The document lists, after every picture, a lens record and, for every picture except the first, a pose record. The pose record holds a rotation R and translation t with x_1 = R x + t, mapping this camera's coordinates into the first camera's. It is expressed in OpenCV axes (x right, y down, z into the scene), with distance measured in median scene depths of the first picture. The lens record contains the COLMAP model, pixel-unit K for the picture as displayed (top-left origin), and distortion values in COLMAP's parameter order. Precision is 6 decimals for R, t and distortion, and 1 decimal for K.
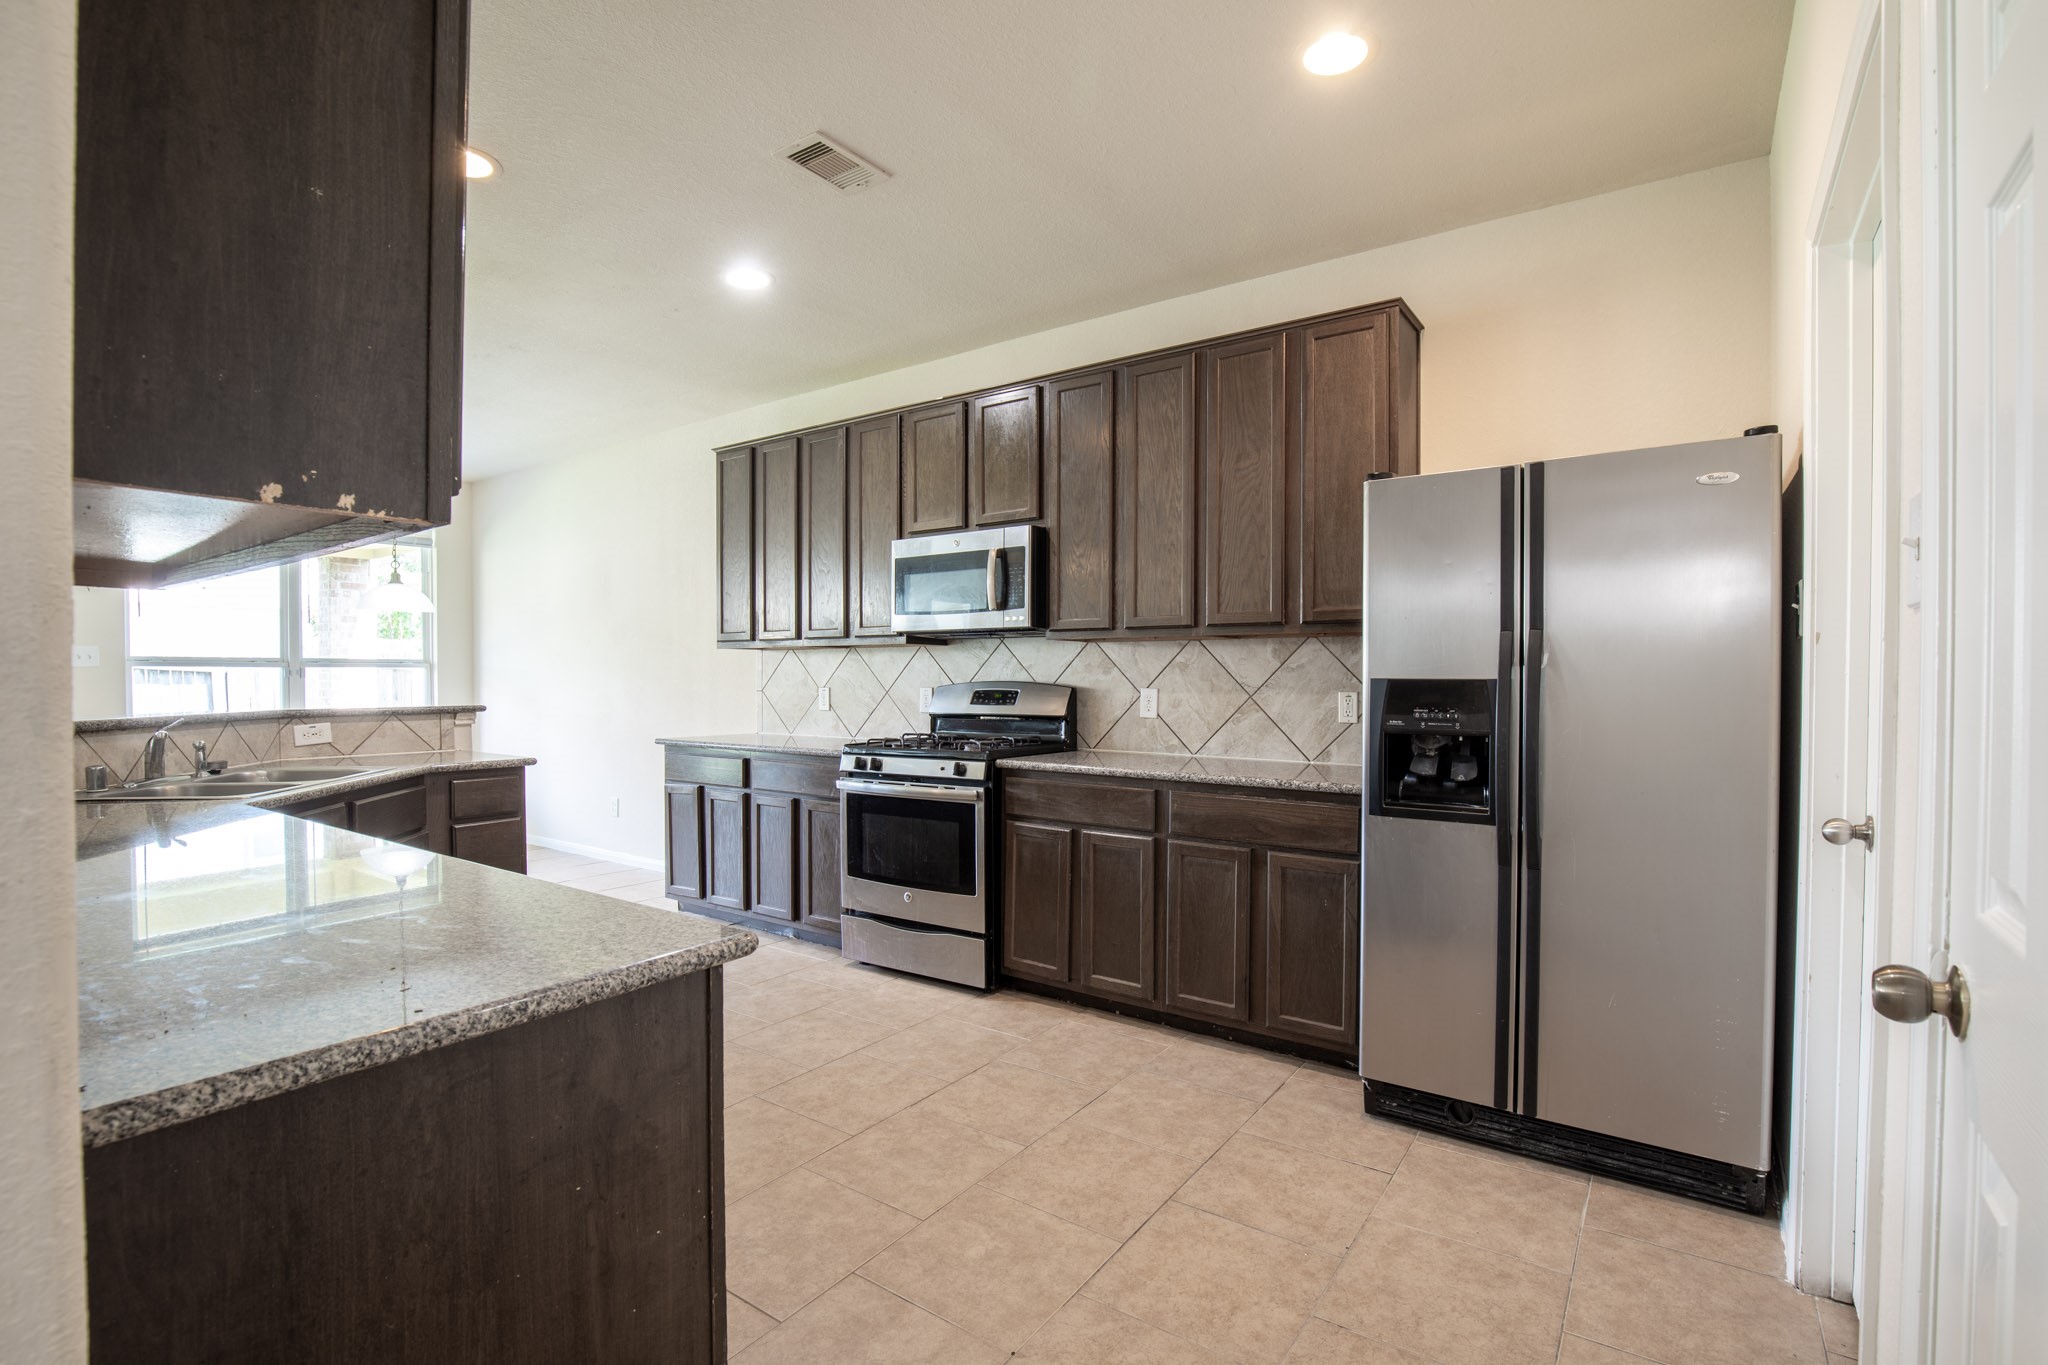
lens RADIAL K [[953.4, 0, 1012.6], [0, 953.4, 682.5], [0, 0, 1]] dist [-0.005142, 0.000119]
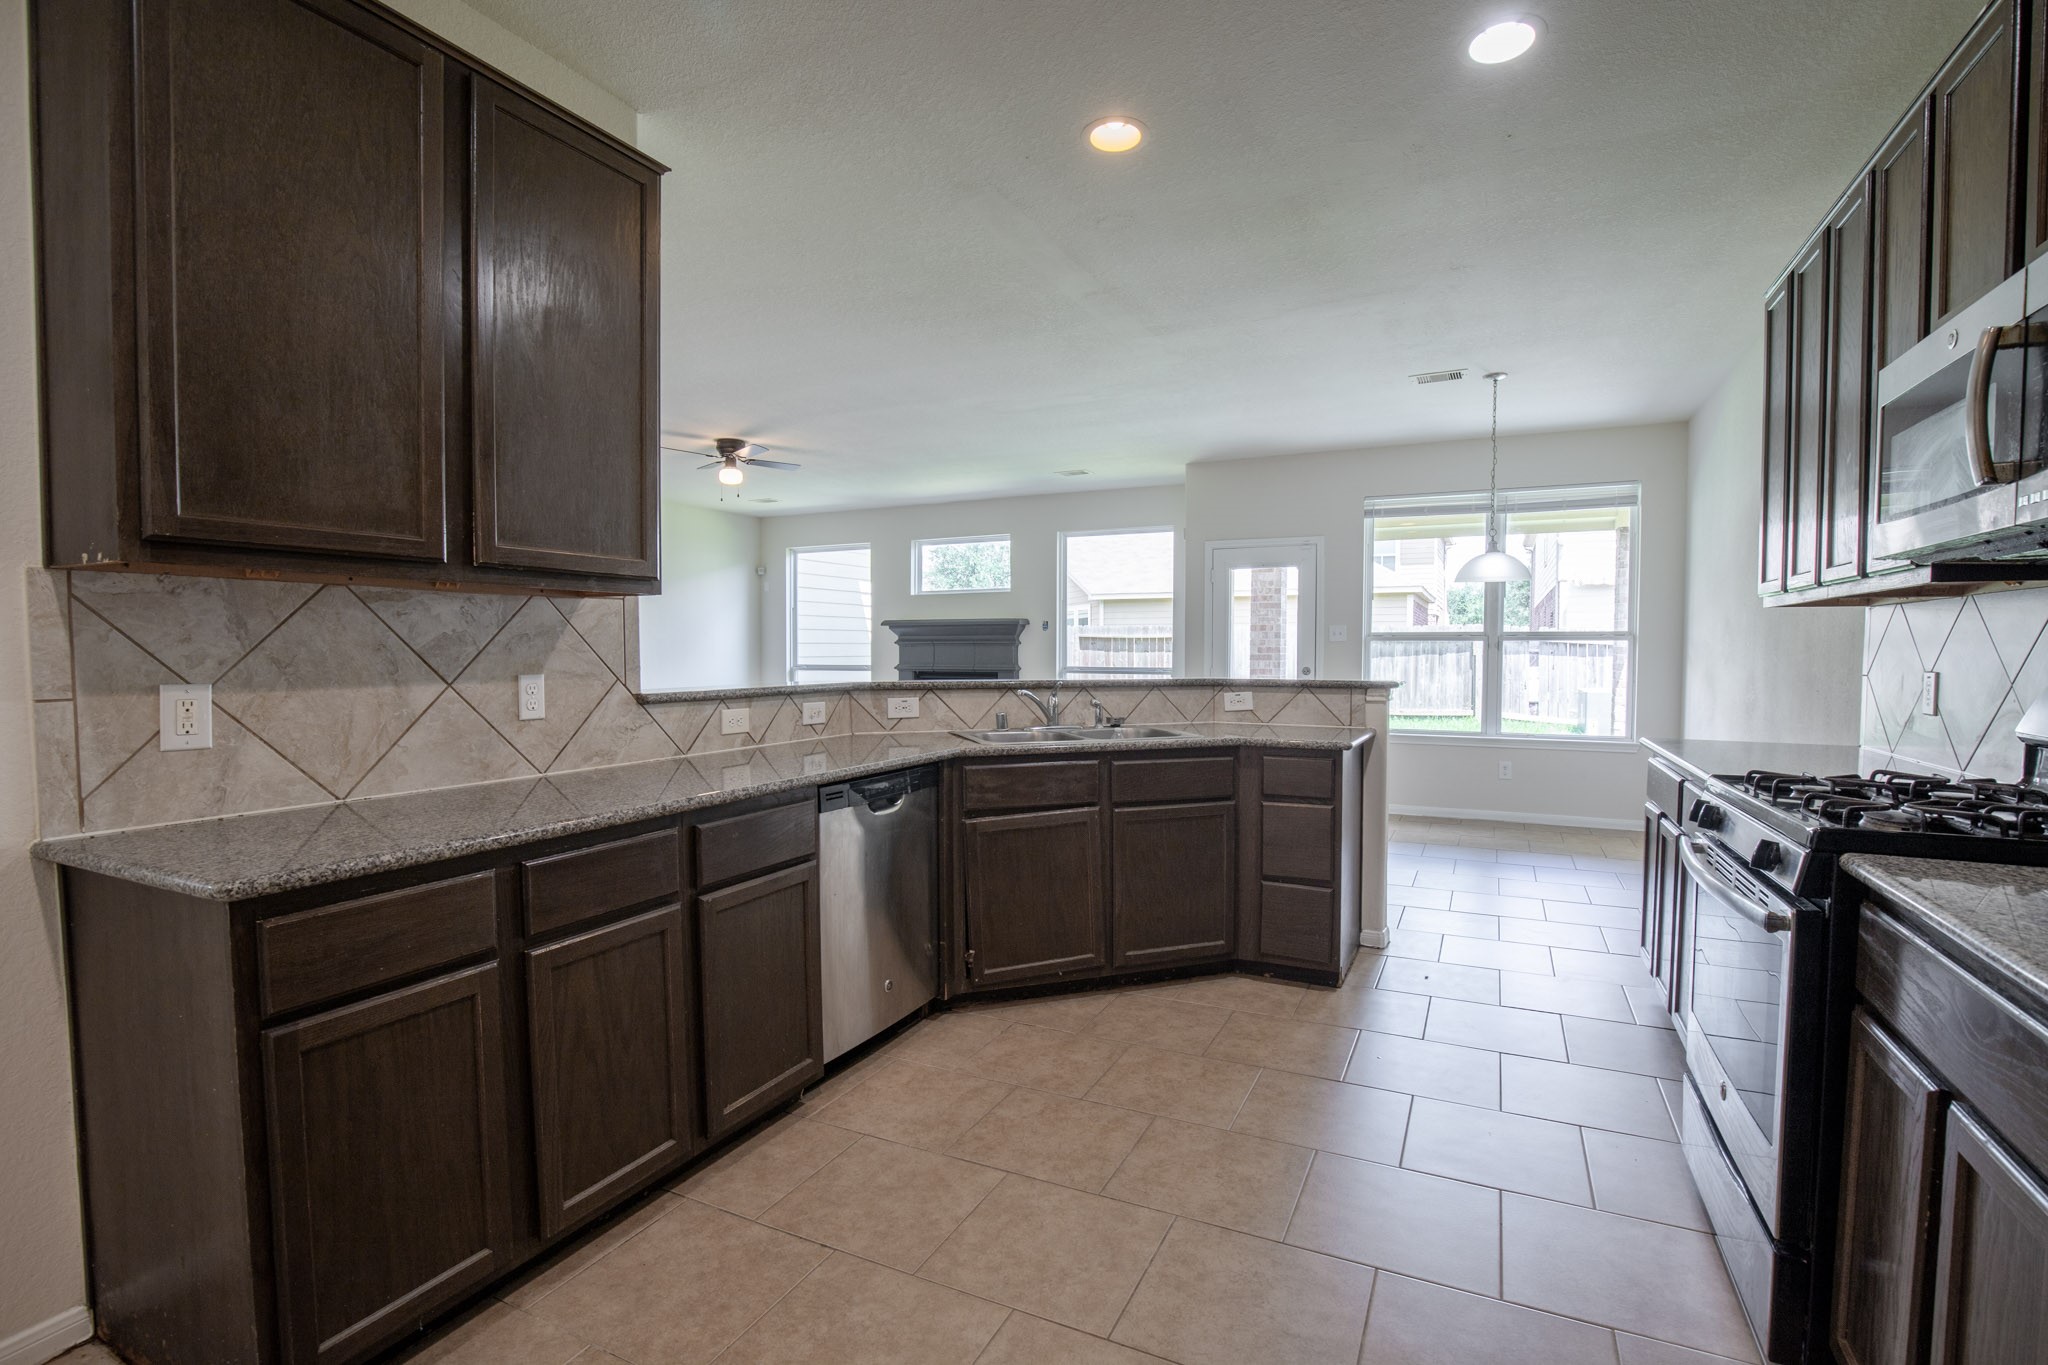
lens RADIAL K [[953.4, 0, 1030.5], [0, 953.4, 677.7], [0, 0, 1]] dist [-0.005142, 0.000119]
pose [[0.182876, 0.033425, -0.982568, 0.308149], [-0.010939, 0.999429, 0.031963, -0.006259], [0.983075, 0.004903, 0.183137, 0.544914]]
